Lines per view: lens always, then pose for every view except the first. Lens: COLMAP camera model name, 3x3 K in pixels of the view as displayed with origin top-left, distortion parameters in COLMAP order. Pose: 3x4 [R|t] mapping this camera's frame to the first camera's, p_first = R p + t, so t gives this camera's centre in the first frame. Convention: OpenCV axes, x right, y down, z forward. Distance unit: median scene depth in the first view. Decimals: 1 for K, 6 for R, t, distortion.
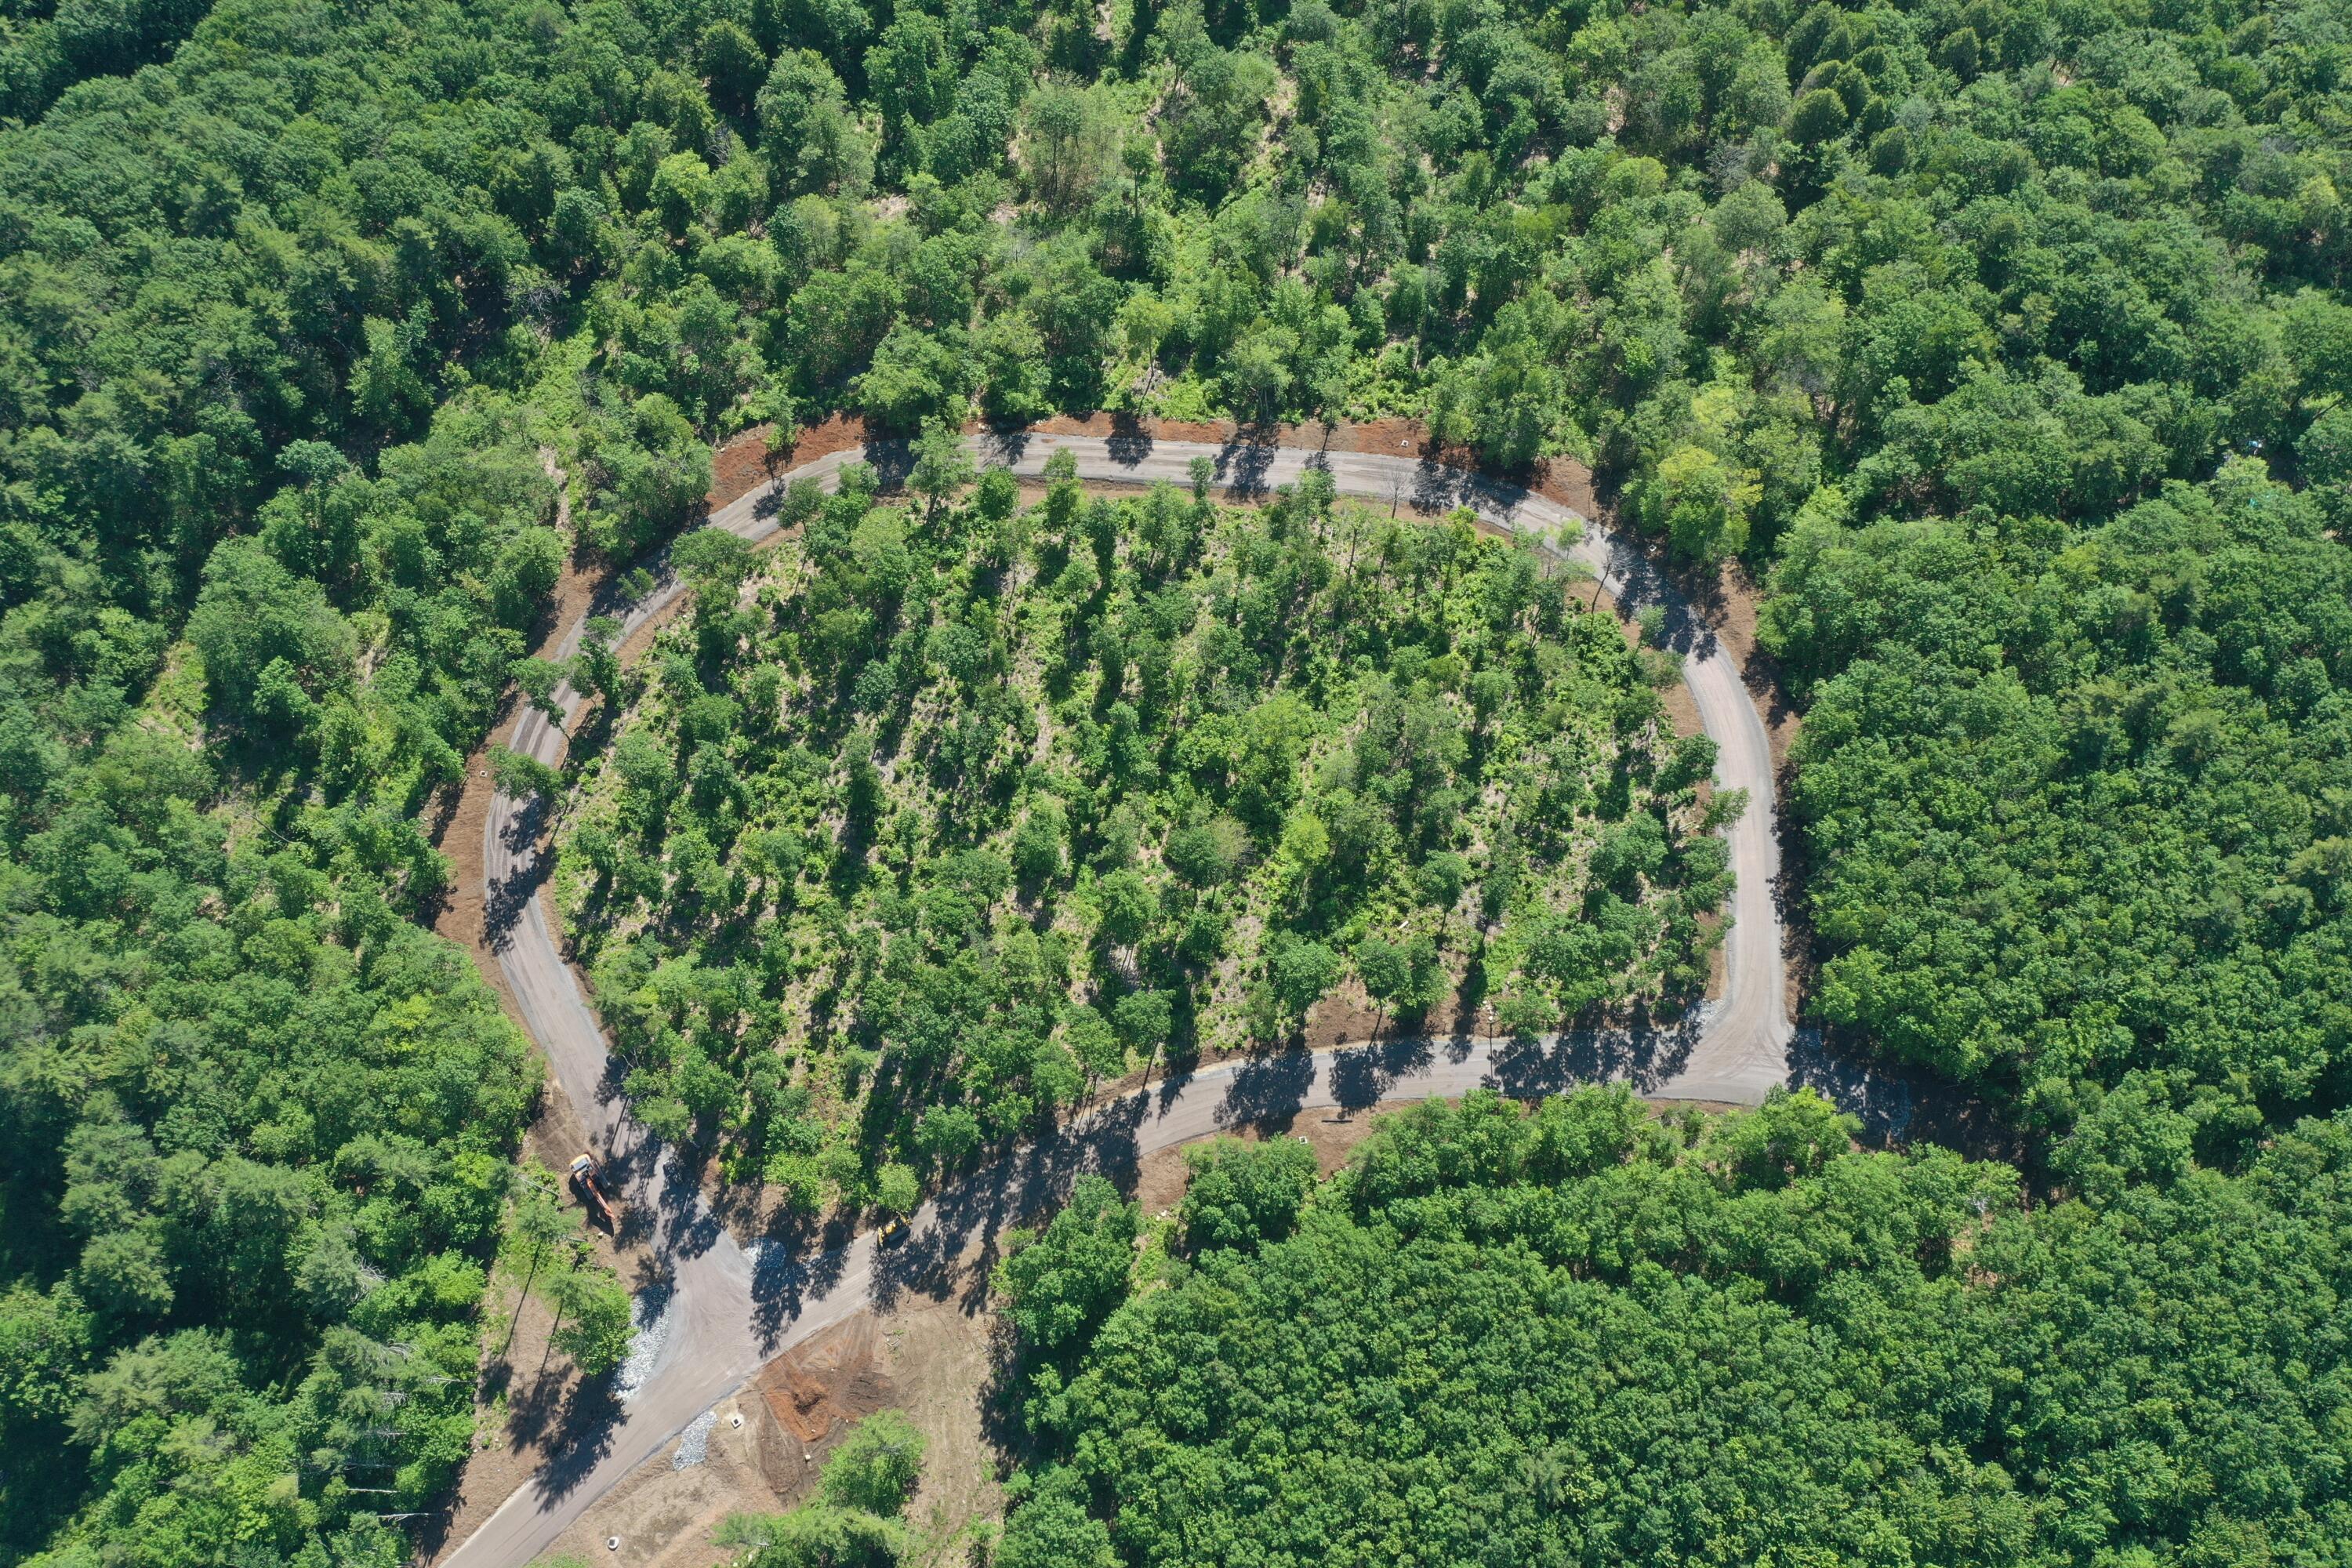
lens RADIAL K [[1846.3, 0, 1172.9], [0, 1846.3, 772.0], [0, 0, 1]] dist [-0.013167, 0.001518]
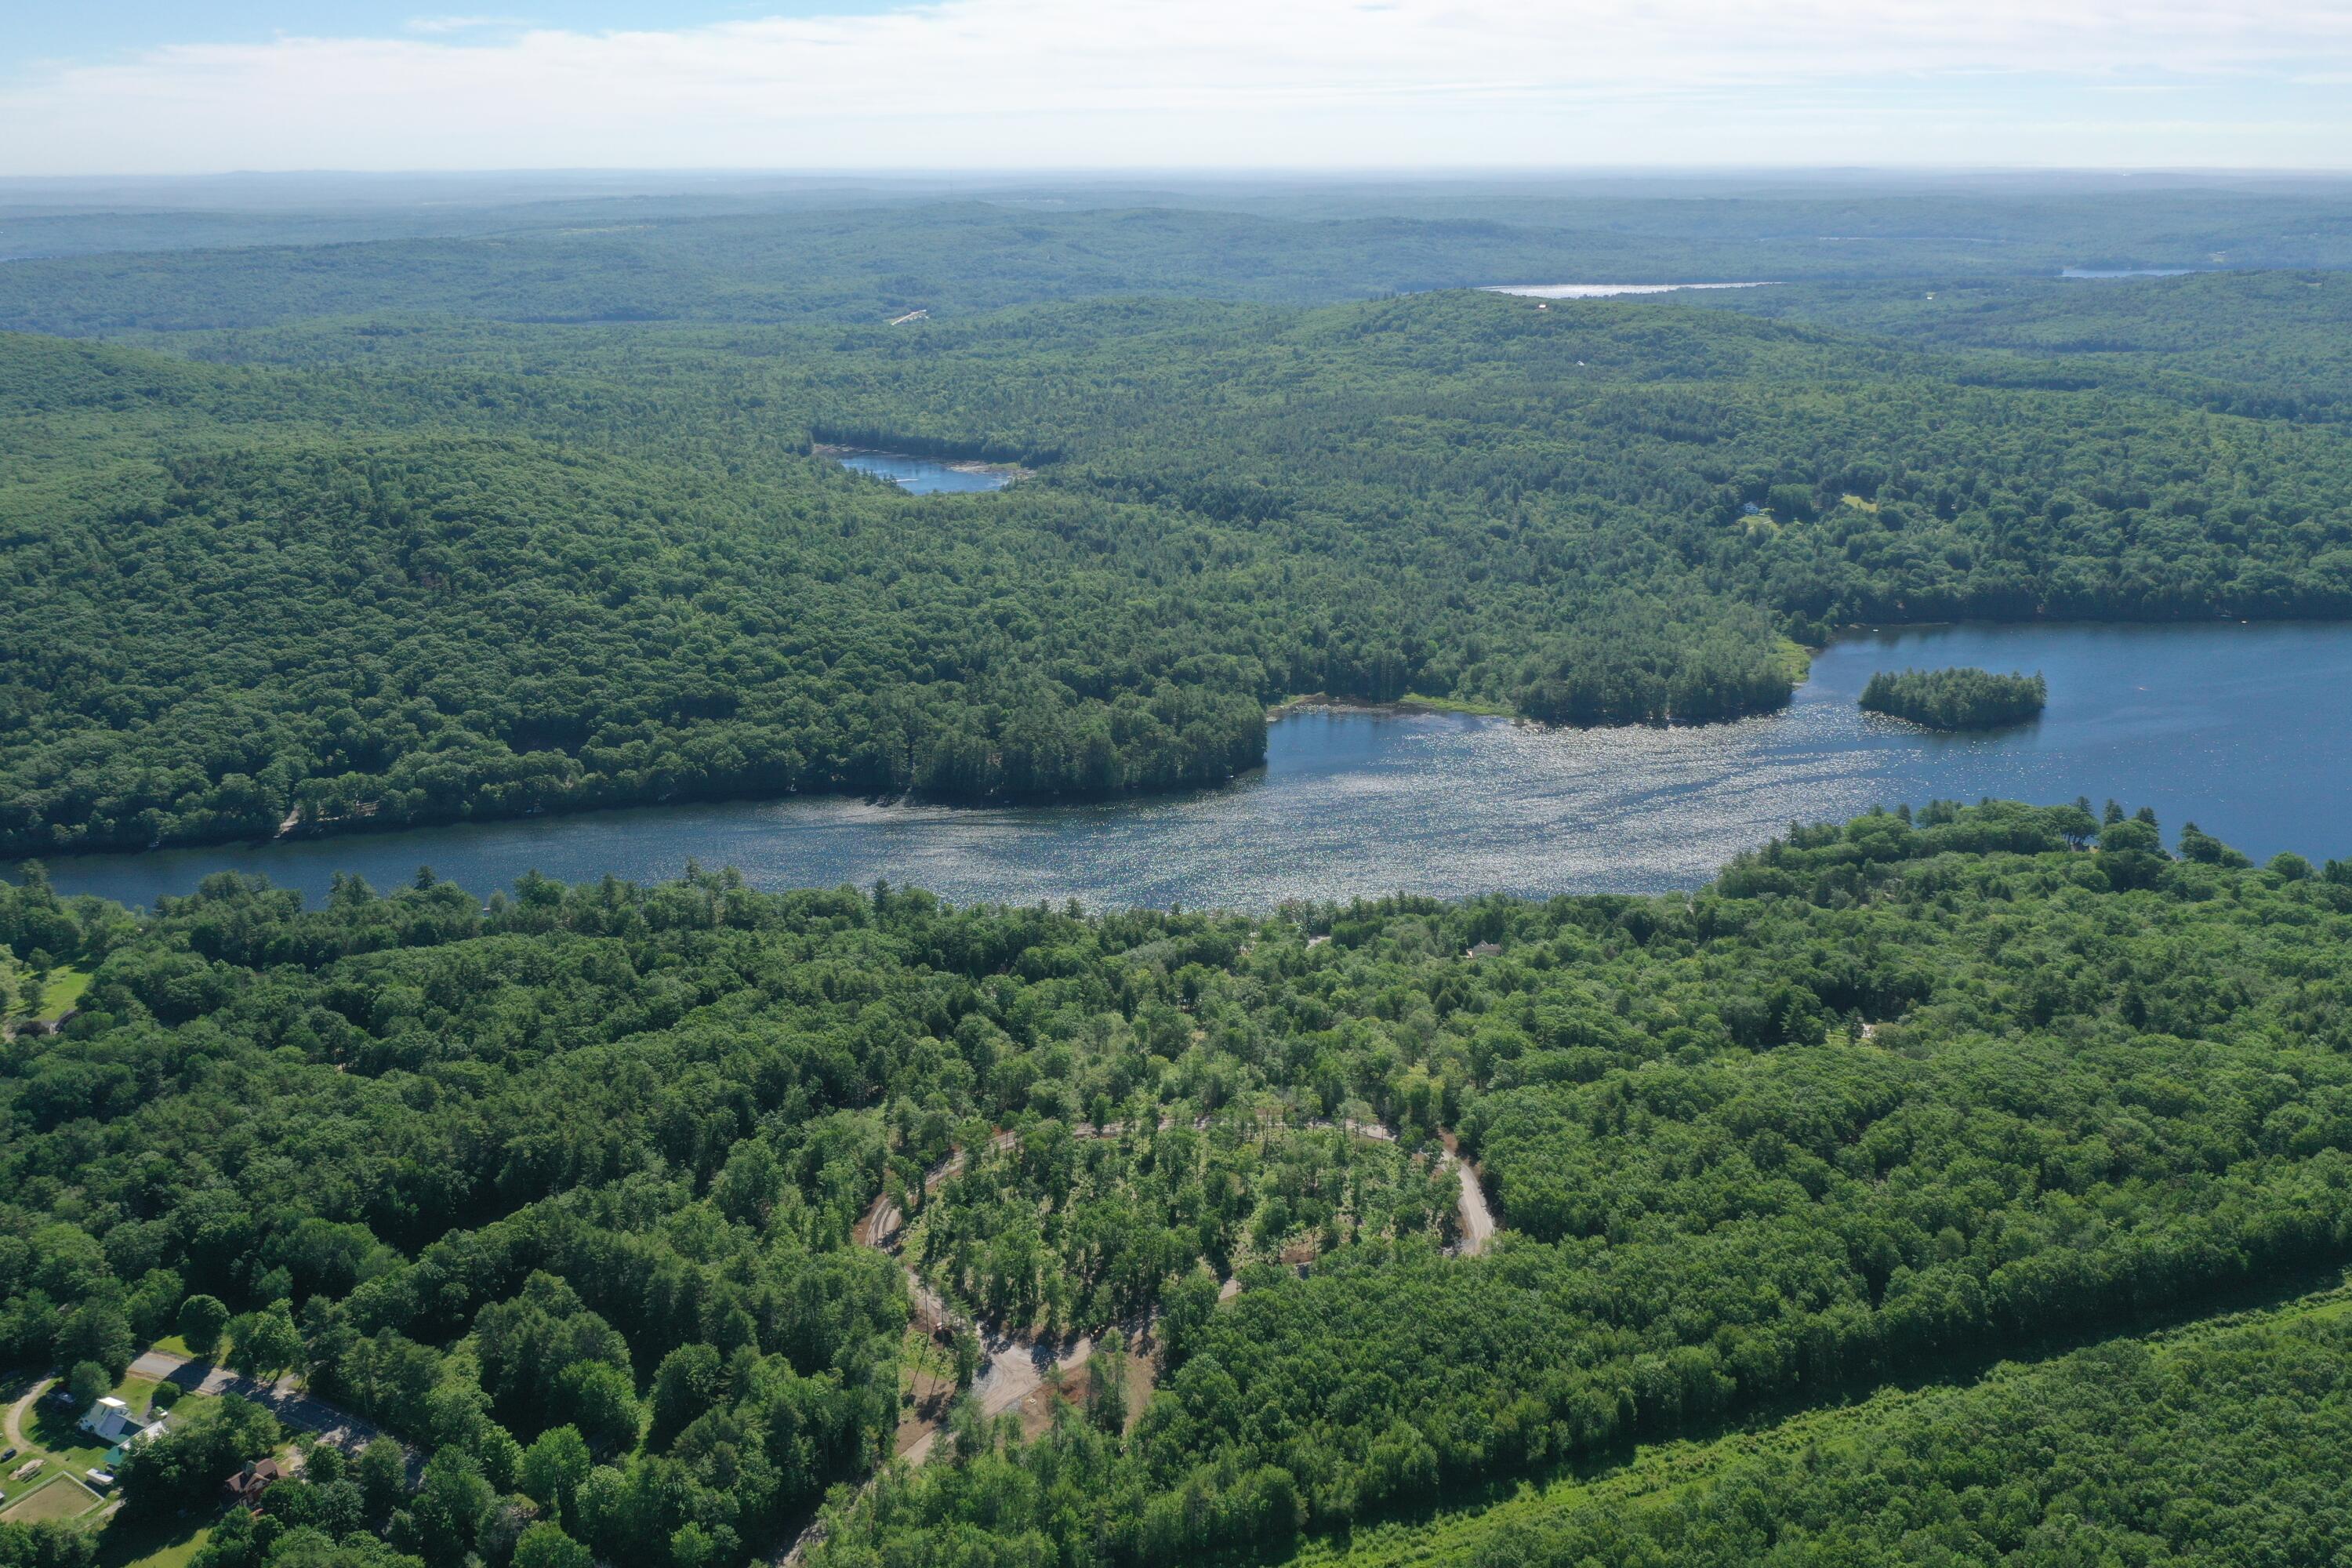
lens RADIAL K [[1846.3, 0, 1172.9], [0, 1846.3, 772.0], [0, 0, 1]] dist [-0.013167, 0.001518]
pose [[0.991367, -0.034345, 0.126539, -0.306749], [0.118238, 0.651279, -0.749570, 1.386533], [-0.056668, 0.758061, 0.649717, -0.807553]]
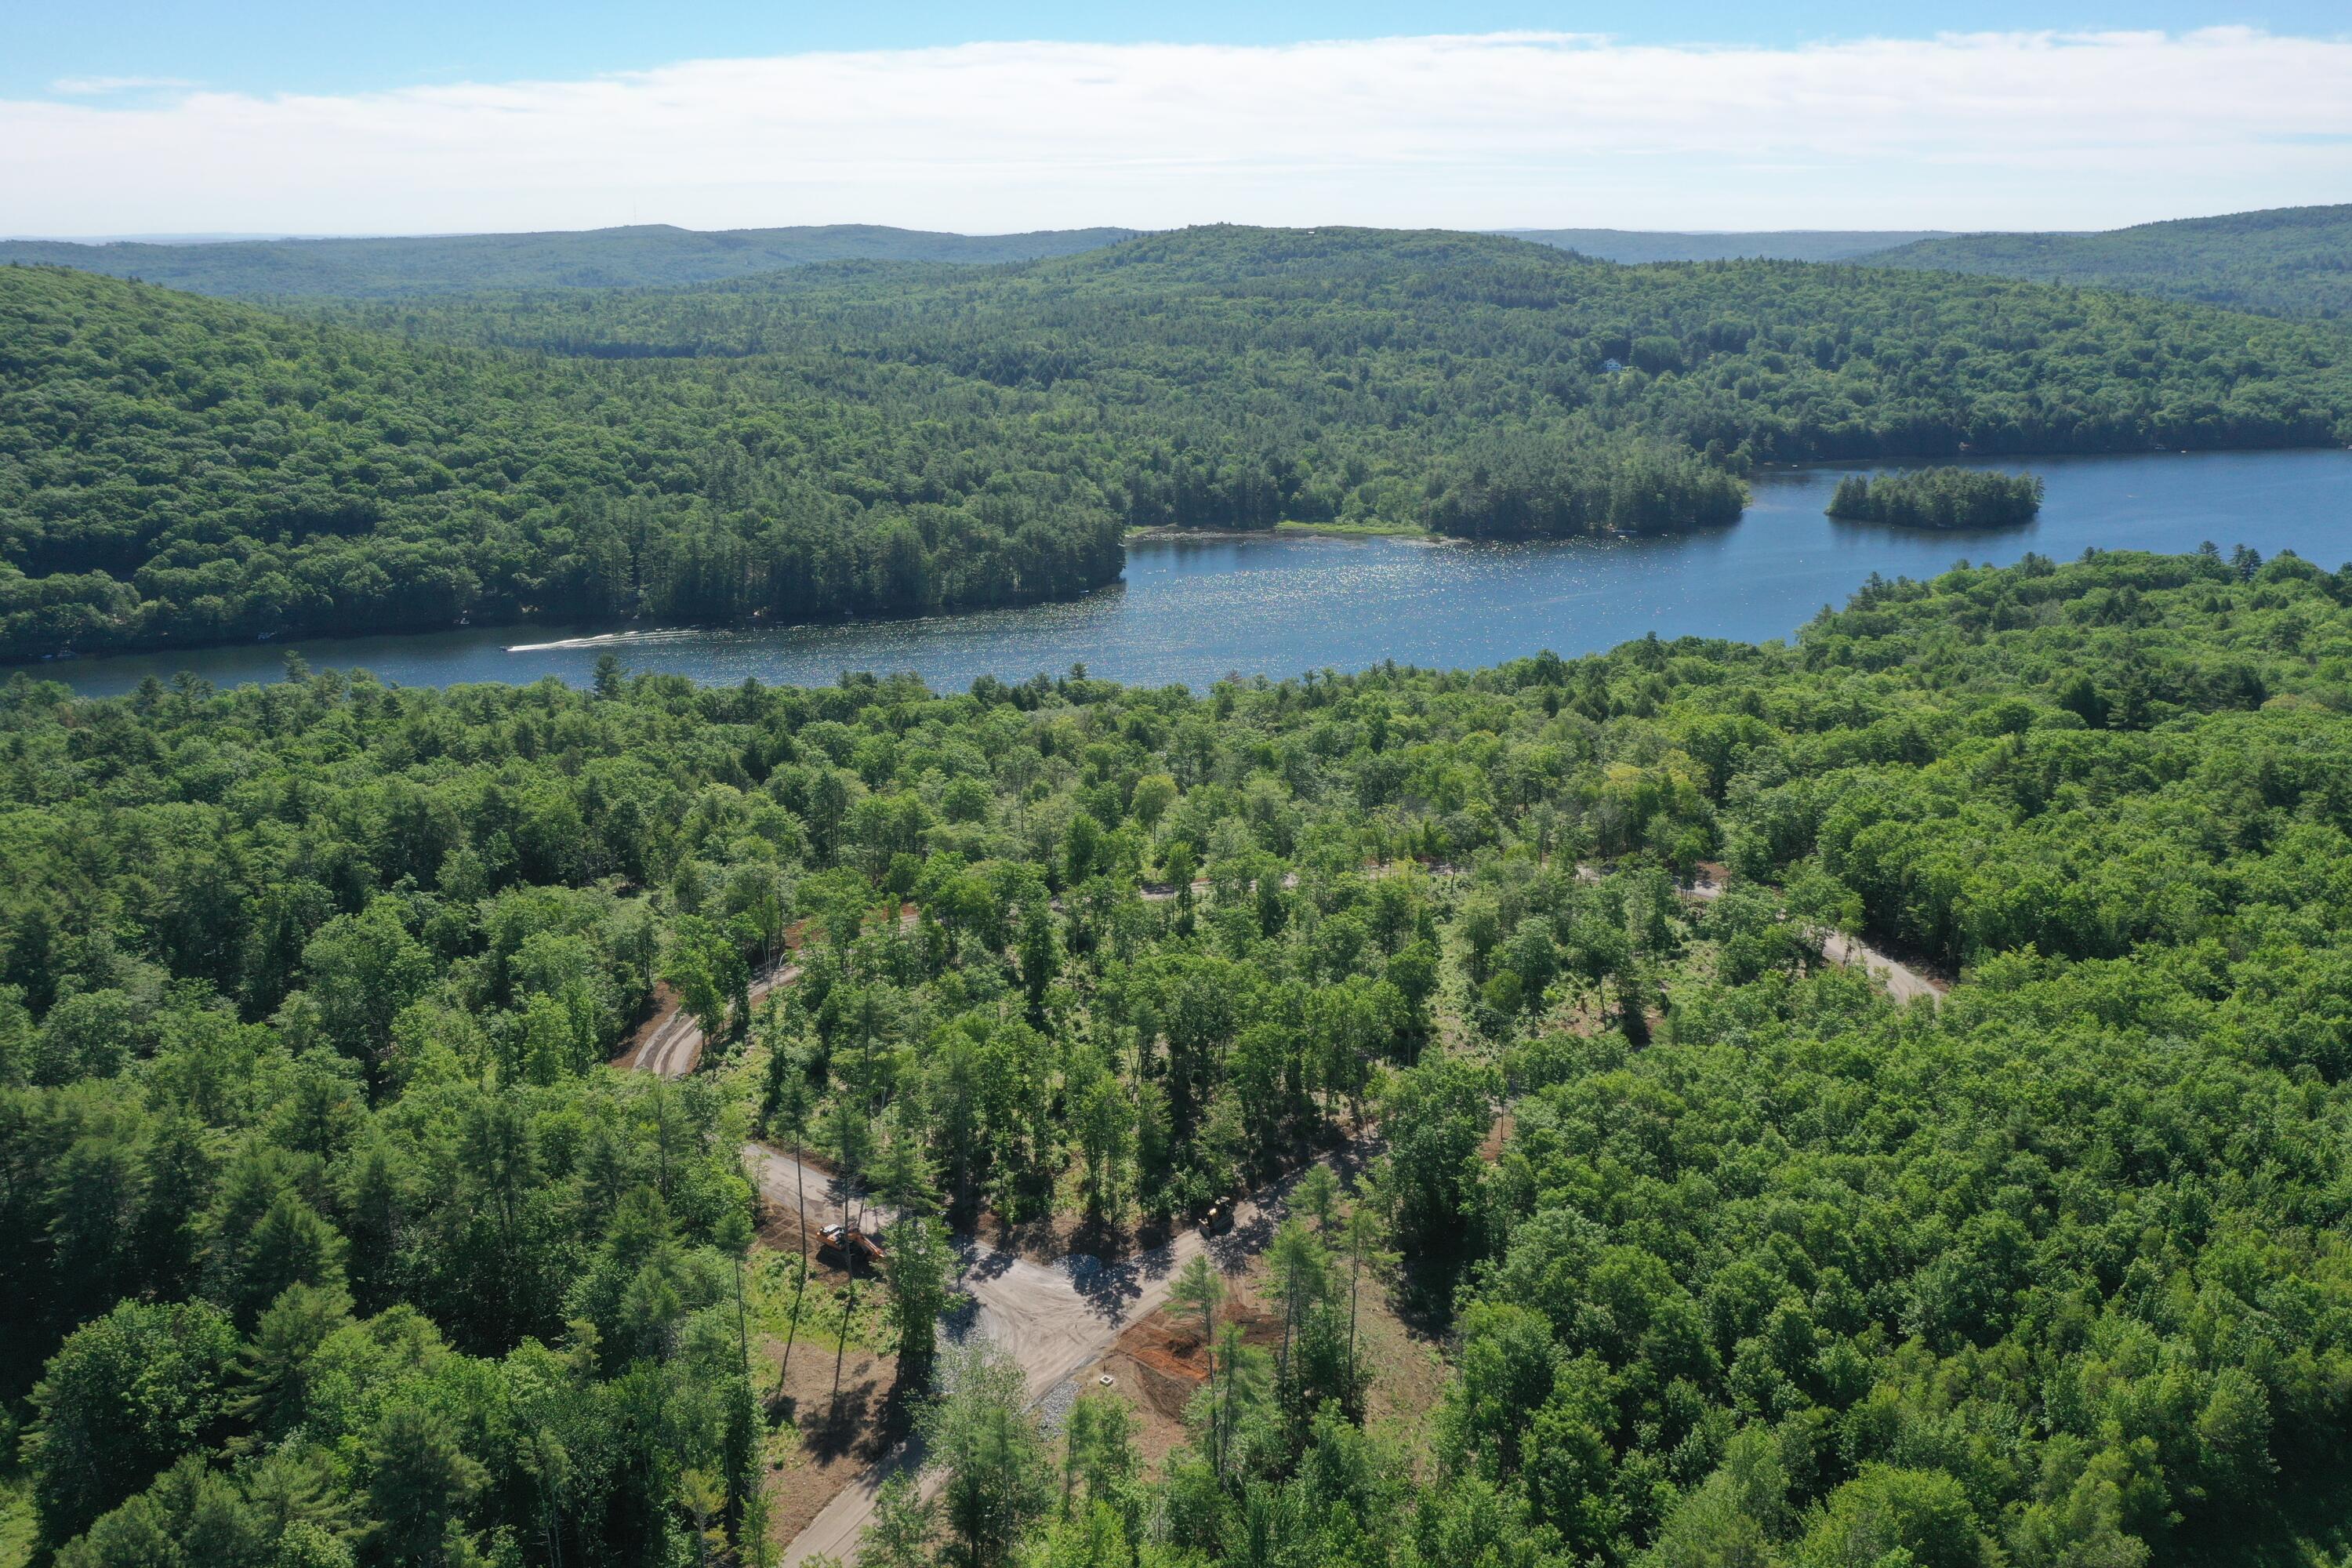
lens RADIAL K [[1848.0, 0, 1173.1], [0, 1848.0, 769.4], [0, 0, 1]] dist [-0.011653, 0.001076]
pose [[0.957262, -0.072132, 0.280082, -0.396669], [0.264018, 0.613316, -0.744404, 0.756416], [-0.118083, 0.786537, 0.606149, 0.315185]]
